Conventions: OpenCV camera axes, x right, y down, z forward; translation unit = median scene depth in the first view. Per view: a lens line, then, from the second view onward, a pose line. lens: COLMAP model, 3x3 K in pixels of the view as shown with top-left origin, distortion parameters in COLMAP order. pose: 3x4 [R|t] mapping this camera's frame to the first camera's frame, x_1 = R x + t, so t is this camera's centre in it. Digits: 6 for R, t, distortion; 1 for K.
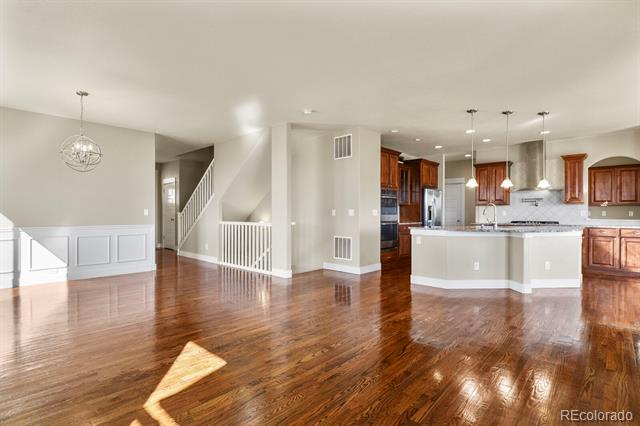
lens RADIAL K [[318.0, 0, 320.2], [0, 318.0, 217.4], [0, 0, 1]] dist [-0.011165, -0.000674]
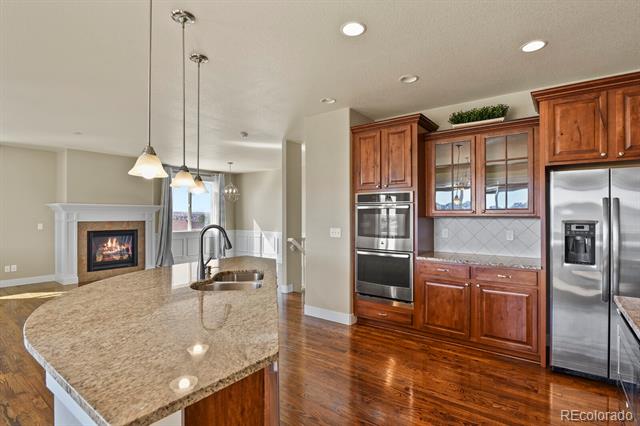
lens RADIAL K [[318.0, 0, 323.3], [0, 318.0, 213.4], [0, 0, 1]] dist [-0.011165, -0.000674]
pose [[0.098464, -0.007520, -0.995112, 0.946642], [-0.011319, 0.999898, -0.008676, -0.056857], [0.995076, 0.012117, 0.098369, 1.055245]]
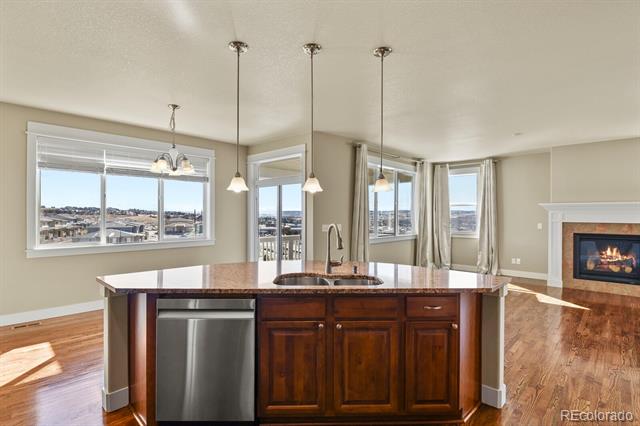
lens RADIAL K [[318.0, 0, 320.7], [0, 318.0, 214.5], [0, 0, 1]] dist [-0.011165, -0.000674]
pose [[-0.999991, -0.004175, -0.000025, 0.530090], [-0.004175, 0.999899, 0.013580, -0.064715], [-0.000032, 0.013580, -0.999908, 1.365341]]
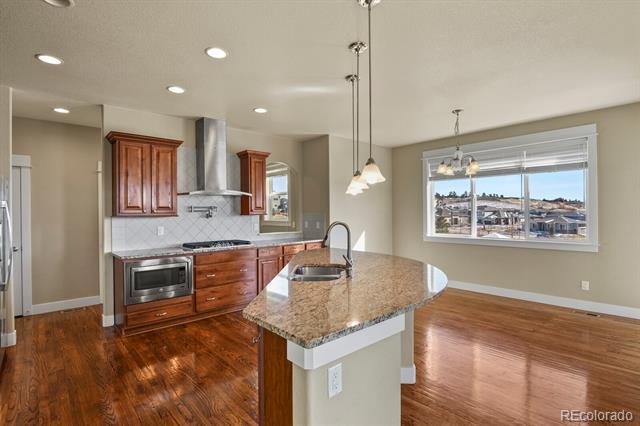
lens RADIAL K [[318.0, 0, 319.7], [0, 318.0, 211.8], [0, 0, 1]] dist [-0.011165, -0.000674]
pose [[0.095119, 0.002932, 0.995462, 0.061400], [0.017798, 0.999831, -0.004646, -0.054354], [-0.995307, 0.018159, 0.095051, 0.921960]]
